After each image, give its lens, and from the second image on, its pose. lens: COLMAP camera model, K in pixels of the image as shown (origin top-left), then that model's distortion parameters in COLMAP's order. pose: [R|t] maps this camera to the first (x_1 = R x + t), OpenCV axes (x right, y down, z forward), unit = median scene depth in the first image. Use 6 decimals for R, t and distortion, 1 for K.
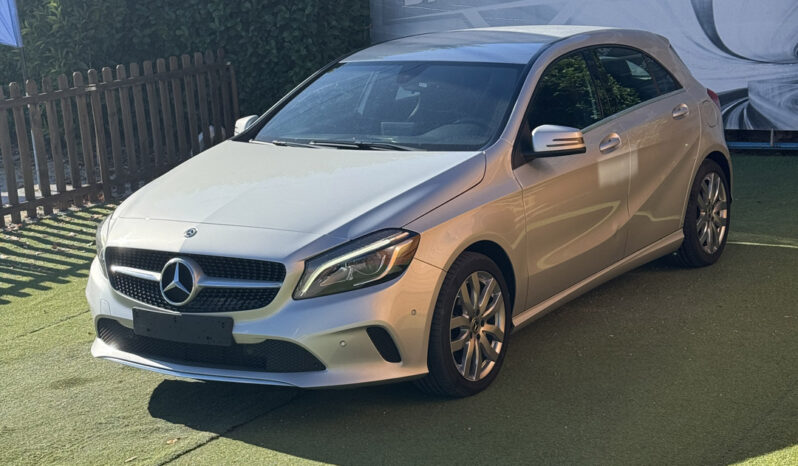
lens RADIAL K [[1466.2, 0, 396.4], [0, 1466.2, 234.7], [0, 0, 1]] dist [0.137987, 0.000000]
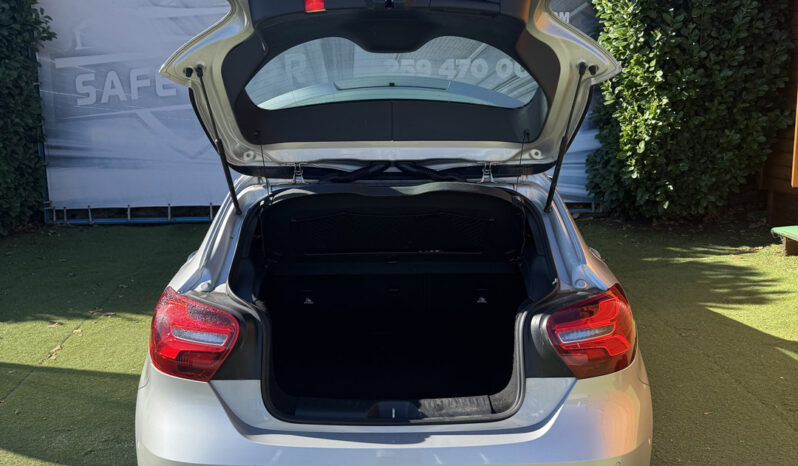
lens RADIAL K [[732.2, 0, 402.3], [0, 732.2, 231.8], [0, 0, 1]] dist [0.048763, 0.000000]
pose [[0.842560, -0.068078, 0.534283, -0.105647], [0.071875, 0.997319, 0.013731, -0.054521], [-0.533785, 0.026833, 0.845194, 0.433429]]
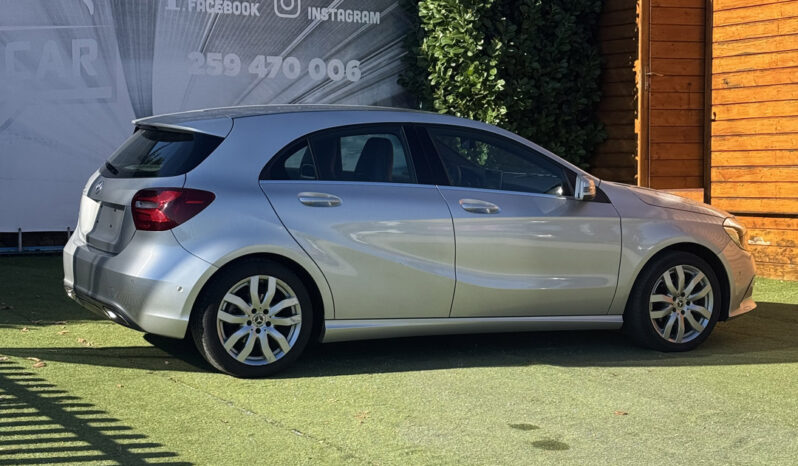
lens RADIAL K [[1466.2, 0, 392.7], [0, 1466.2, 233.8], [0, 0, 1]] dist [0.137987, 0.000000]
pose [[0.479700, -0.017336, 0.877261, -0.631119], [0.120167, 0.991682, -0.046112, -0.000796], [-0.869165, 0.127537, 0.477794, 0.363713]]
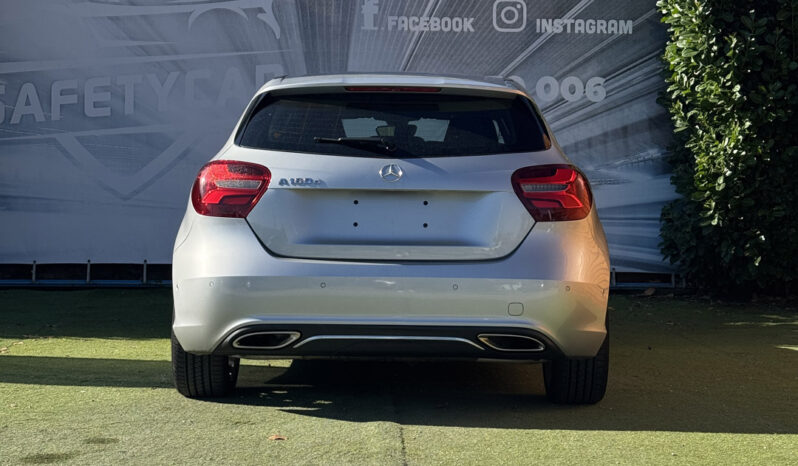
lens RADIAL K [[1466.2, 0, 396.4], [0, 1466.2, 231.3], [0, 0, 1]] dist [0.137987, 0.000000]
pose [[0.852741, 0.045511, 0.520347, -0.261490], [0.050900, 0.984215, -0.169498, 0.070804], [-0.519847, 0.171024, 0.836965, 0.181084]]
